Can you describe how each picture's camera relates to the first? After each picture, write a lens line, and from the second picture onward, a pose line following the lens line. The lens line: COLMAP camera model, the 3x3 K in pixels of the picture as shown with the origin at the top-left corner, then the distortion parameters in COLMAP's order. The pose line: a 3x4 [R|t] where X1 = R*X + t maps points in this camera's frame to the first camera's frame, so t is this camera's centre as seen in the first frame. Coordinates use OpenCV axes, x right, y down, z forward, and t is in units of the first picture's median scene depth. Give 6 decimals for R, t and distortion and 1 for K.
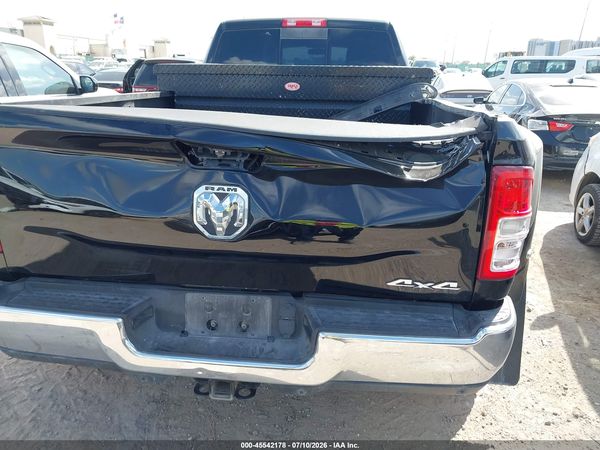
lens RADIAL K [[470.1, 0, 299.2], [0, 470.1, 221.2], [0, 0, 1]] dist [-0.003042, -0.013225]
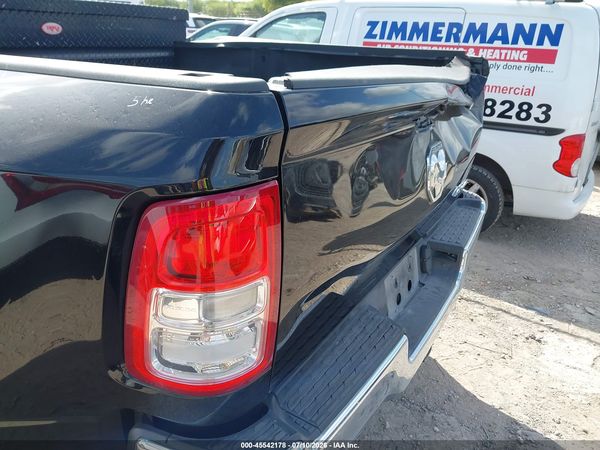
lens RADIAL K [[470.1, 0, 293.6], [0, 470.1, 232.7], [0, 0, 1]] dist [-0.003042, -0.013225]
pose [[0.429614, -0.349685, 0.832558, -0.988403], [0.235893, 0.933423, 0.270326, -0.201441], [-0.871658, 0.080258, 0.483499, 0.707332]]
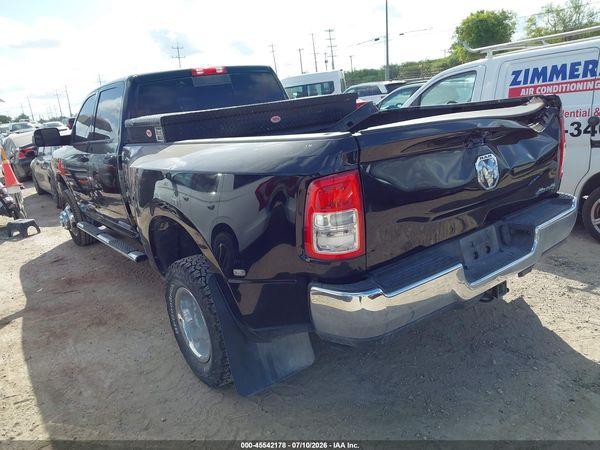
lens RADIAL K [[470.1, 0, 296.6], [0, 470.1, 223.6], [0, 0, 1]] dist [-0.003042, -0.013225]
pose [[0.728231, -0.267137, 0.631124, -1.459157], [0.326701, 0.944849, 0.022959, -0.088847], [-0.602451, 0.189469, 0.775342, 0.184233]]
